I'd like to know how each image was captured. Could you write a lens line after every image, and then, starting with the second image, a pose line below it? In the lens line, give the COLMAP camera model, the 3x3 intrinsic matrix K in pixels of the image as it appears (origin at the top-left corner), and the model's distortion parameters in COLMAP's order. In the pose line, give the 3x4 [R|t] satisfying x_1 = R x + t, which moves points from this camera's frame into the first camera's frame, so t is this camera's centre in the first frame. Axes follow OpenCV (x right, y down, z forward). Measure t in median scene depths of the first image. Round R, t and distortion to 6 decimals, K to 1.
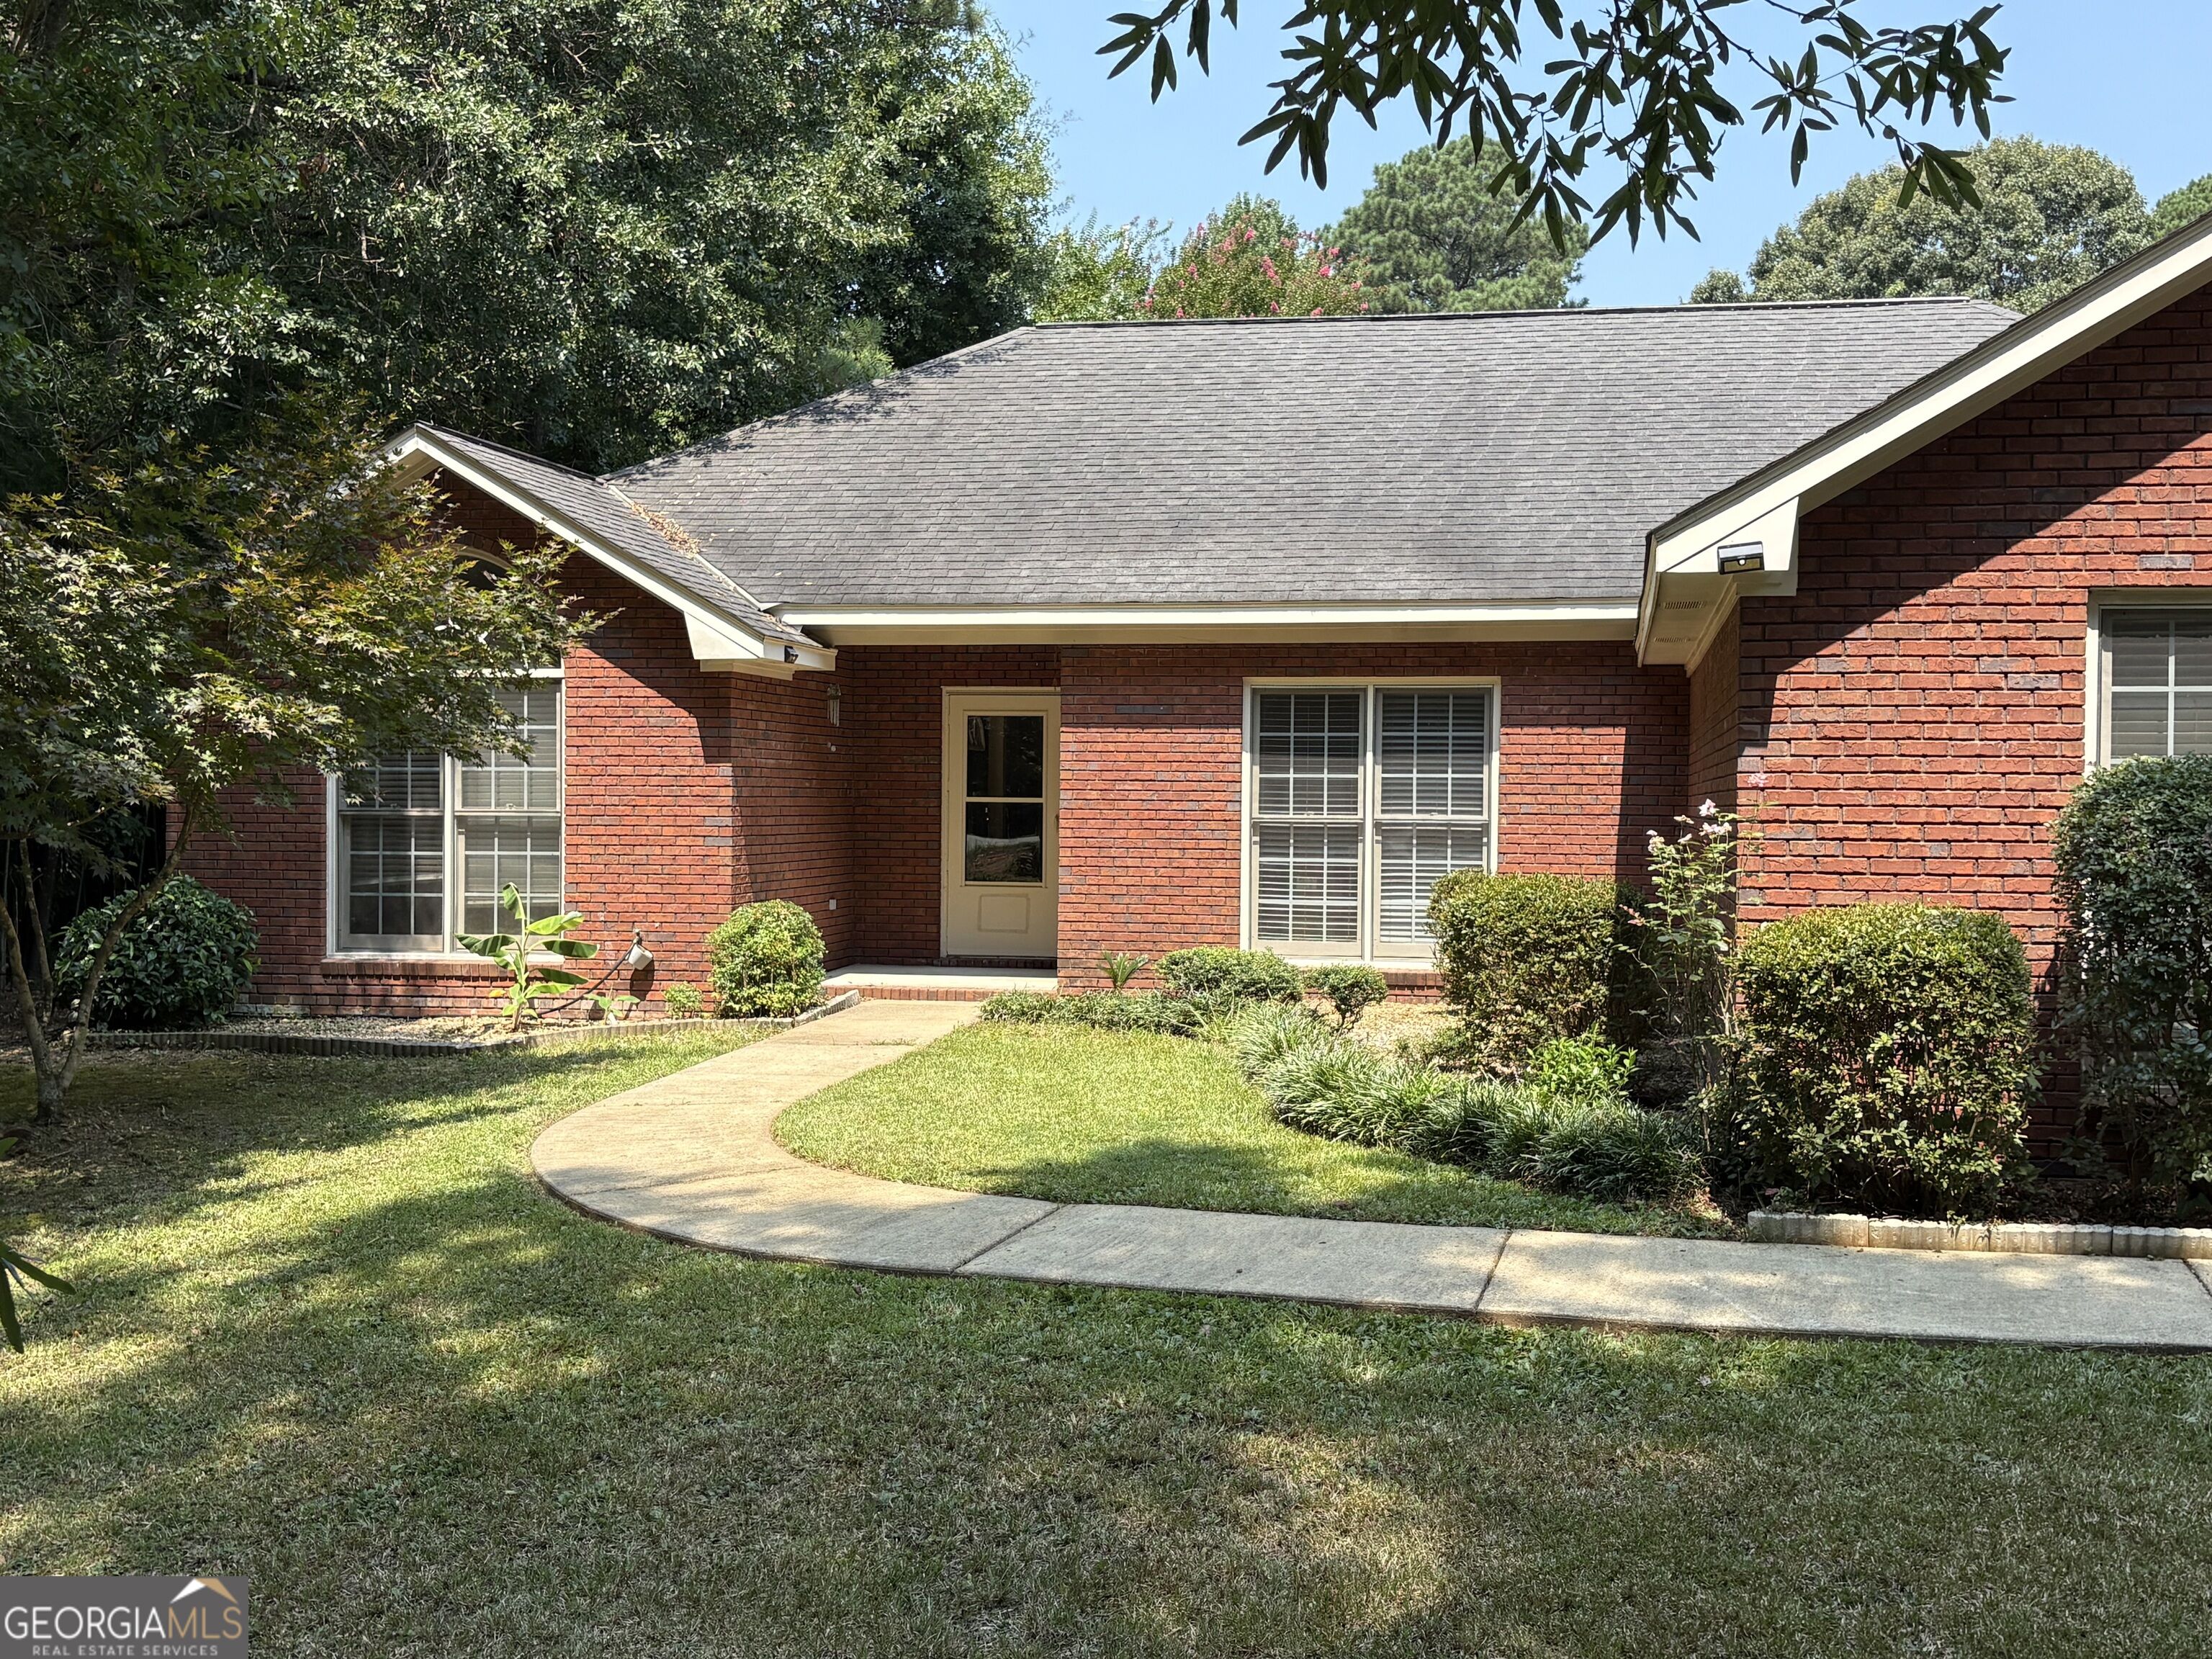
lens RADIAL K [[2566.3, 0, 969.9], [0, 2566.3, 827.9], [0, 0, 1]] dist [-0.008040, -0.011484]
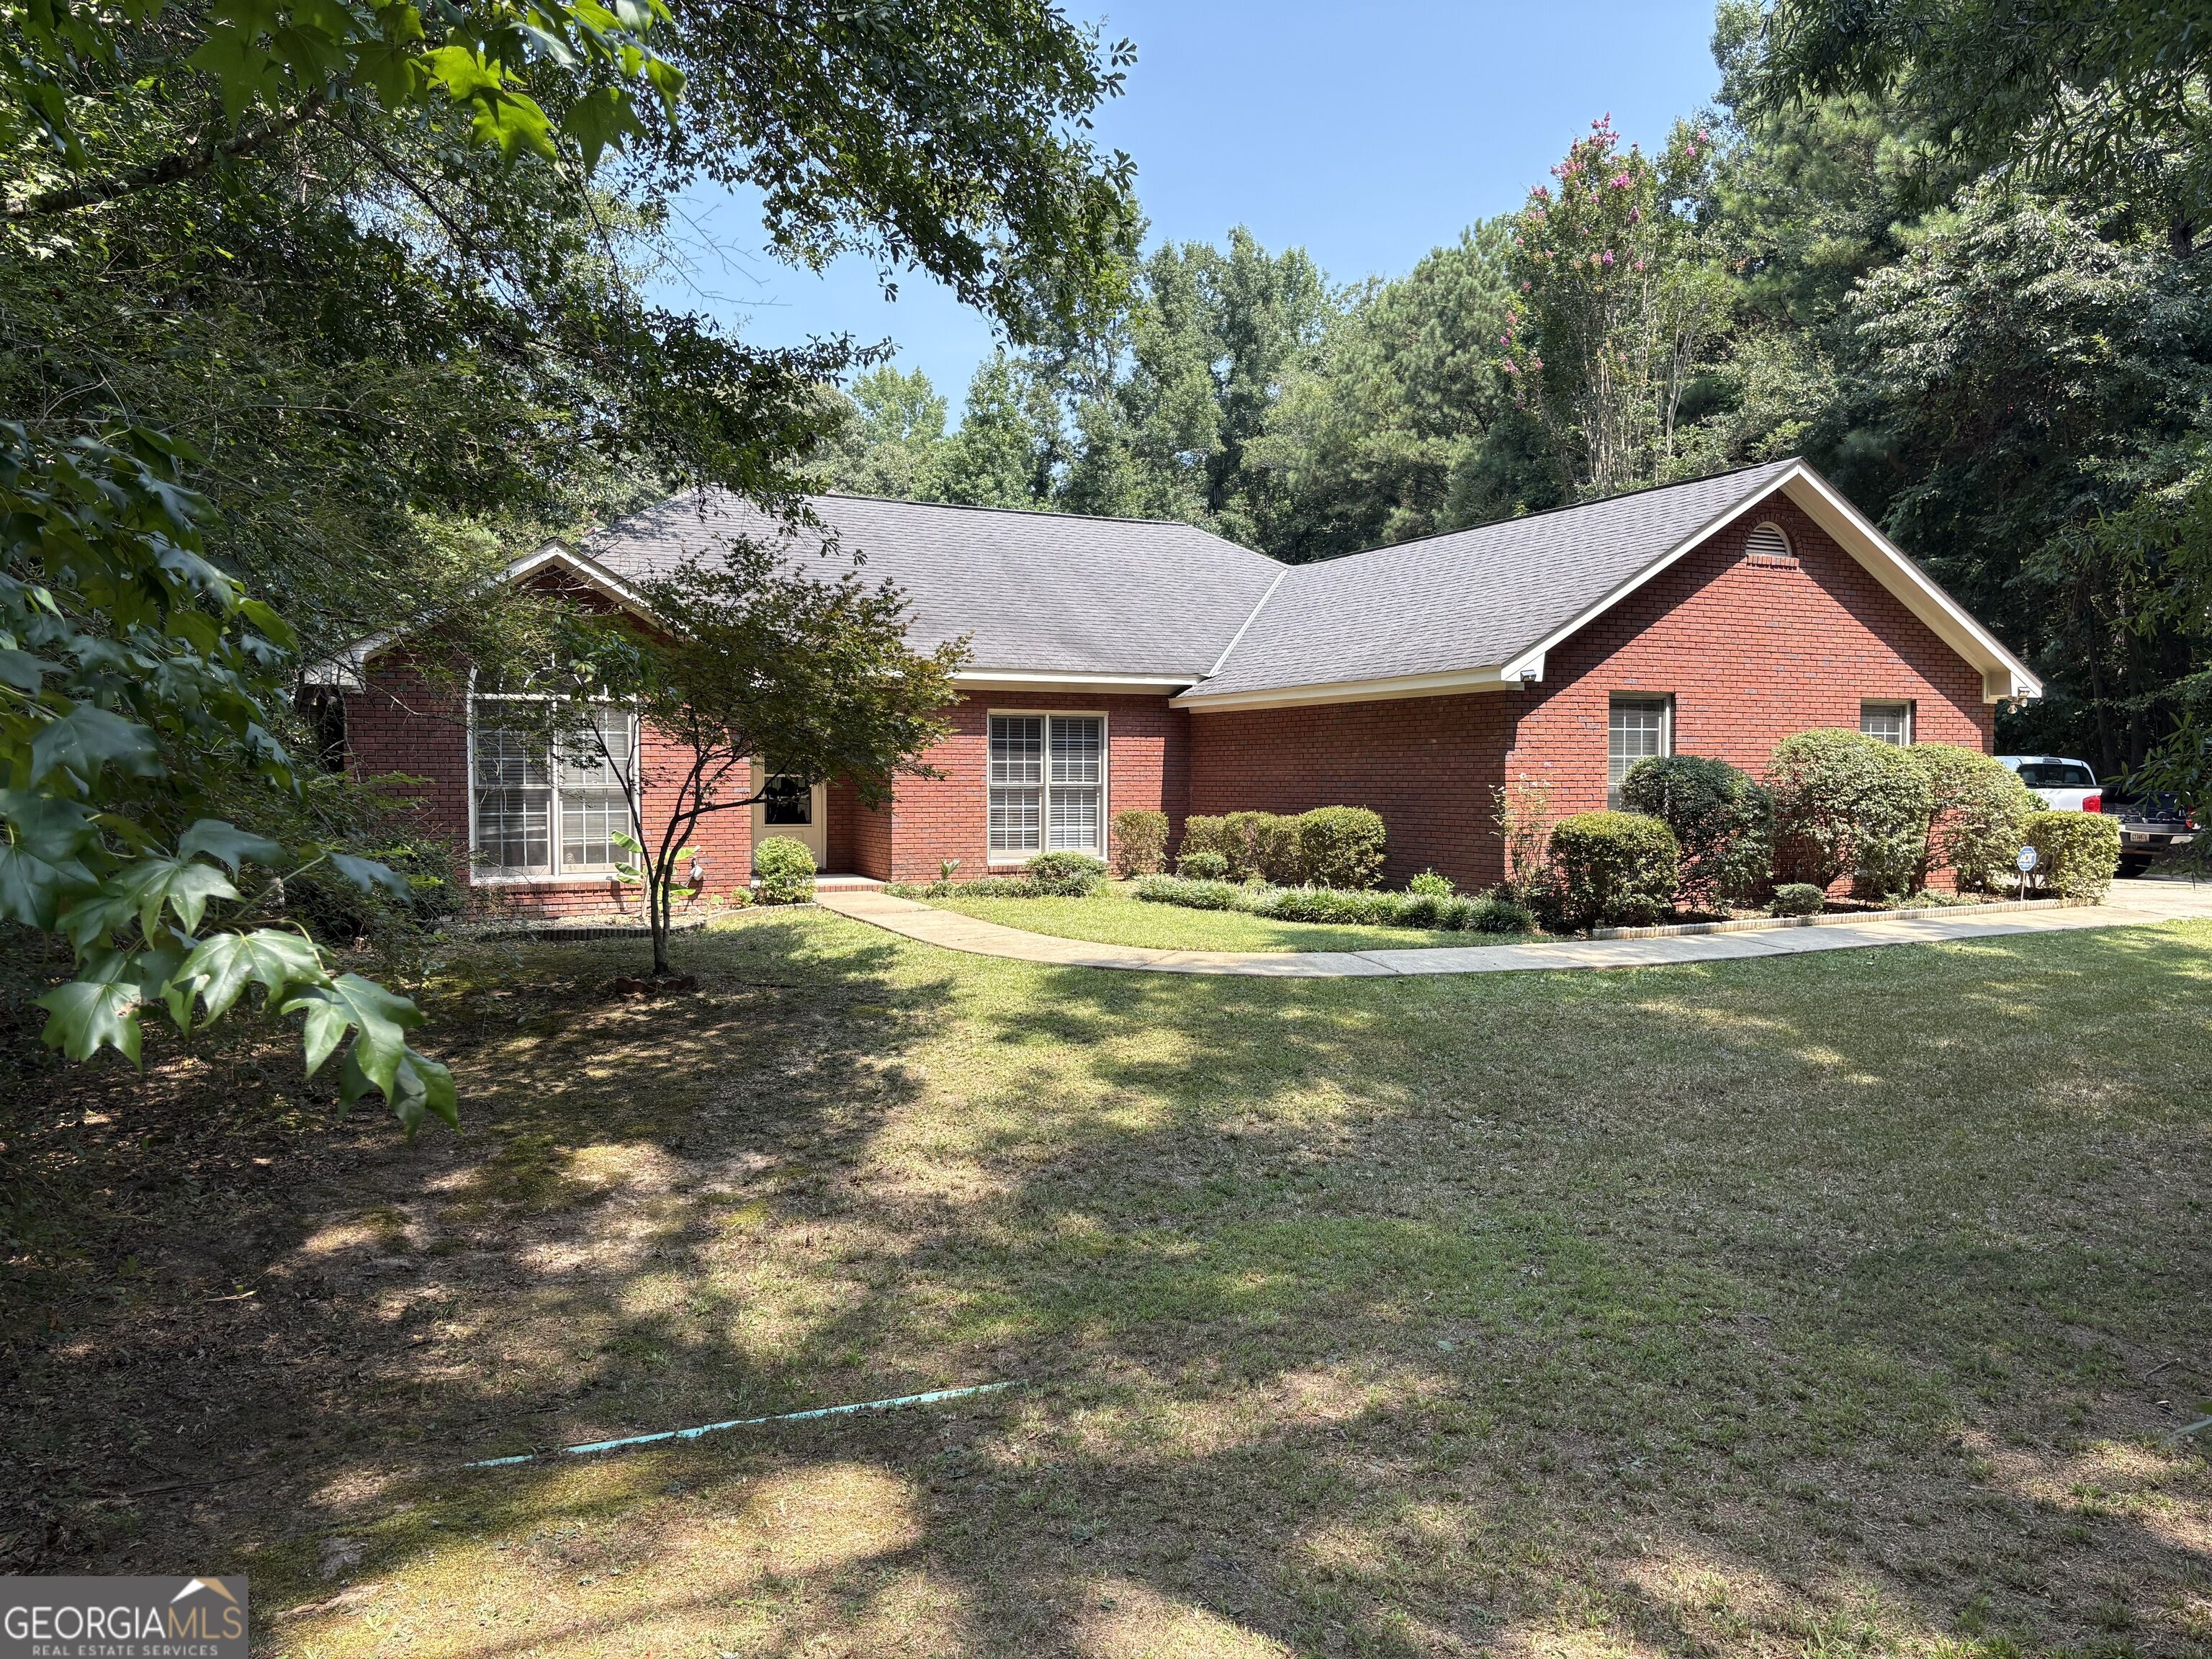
lens RADIAL K [[1762.3, 0, 1106.0], [0, 1762.3, 829.5], [0, 0, 1]] dist [0.032292, -0.009246]
pose [[0.778893, -0.026461, 0.626599, -0.649113], [0.013428, 0.999584, 0.025520, -0.002787], [-0.627013, -0.011464, 0.778924, -0.051061]]
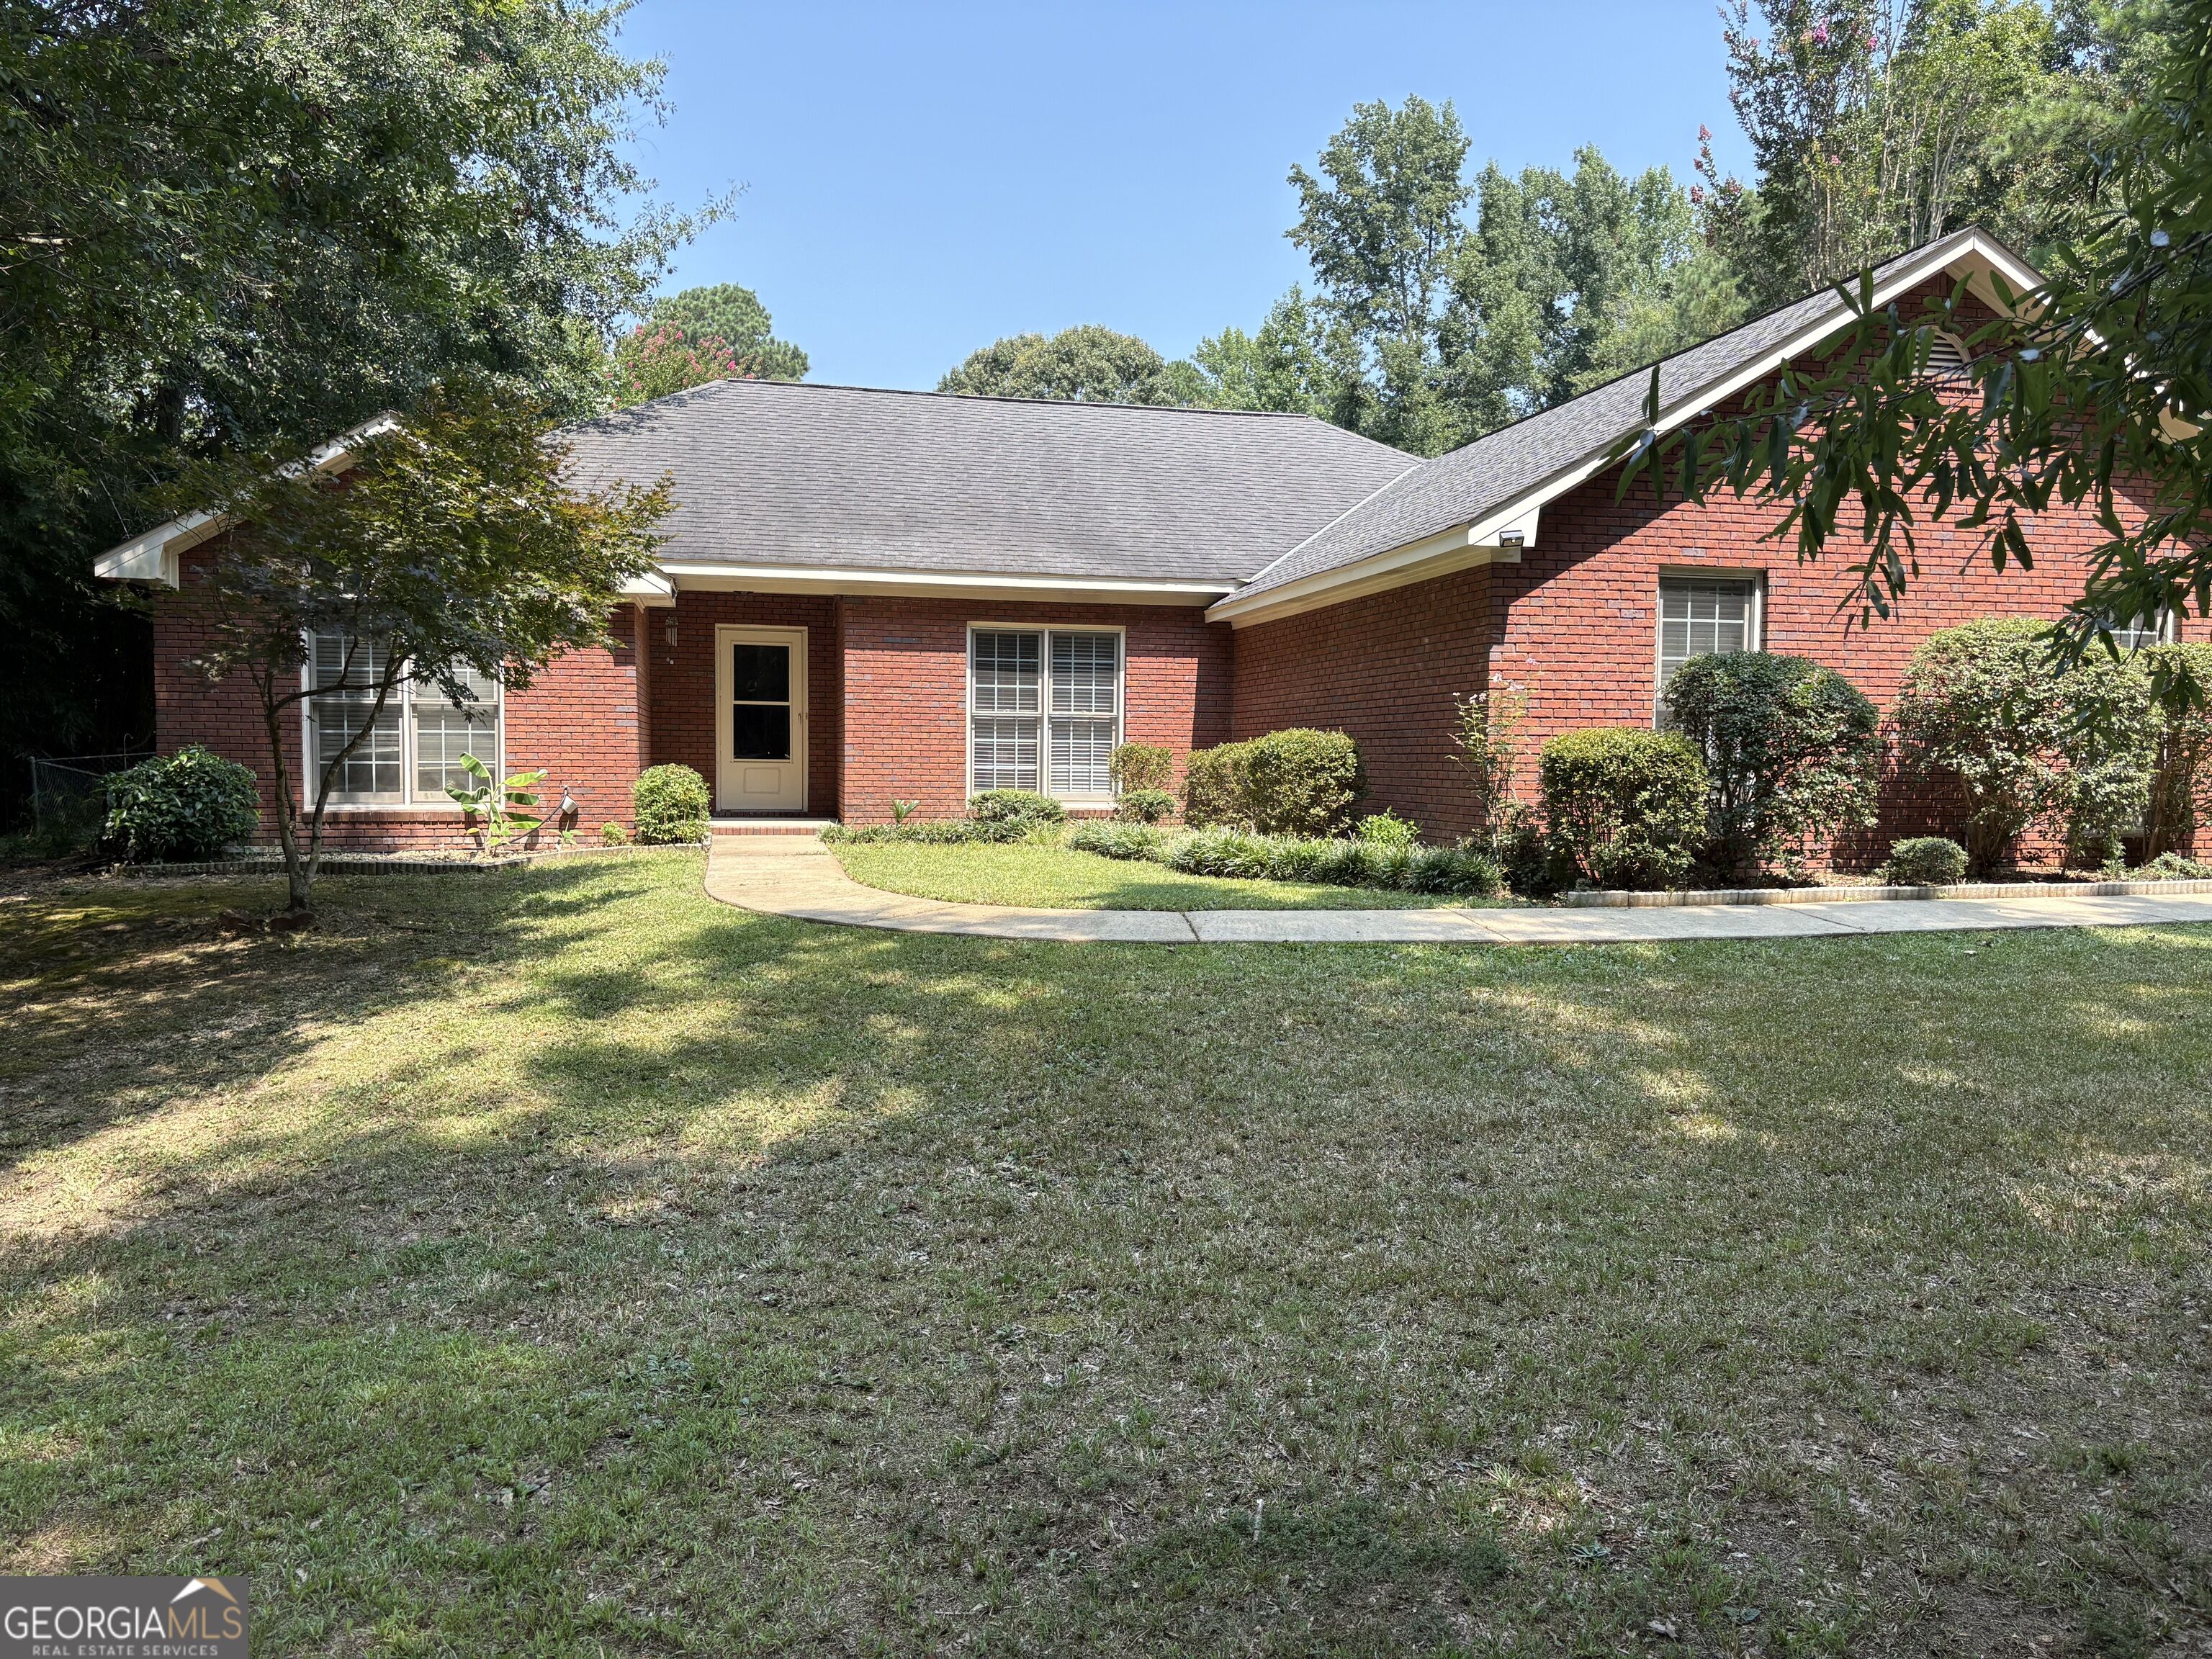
lens RADIAL K [[1762.3, 0, 1106.0], [0, 1762.3, 829.5], [0, 0, 1]] dist [0.032292, -0.009246]
pose [[0.901333, -0.016079, 0.432827, -0.289566], [0.002189, 0.999467, 0.032569, 0.033657], [-0.433120, -0.028408, 0.900888, 0.002175]]
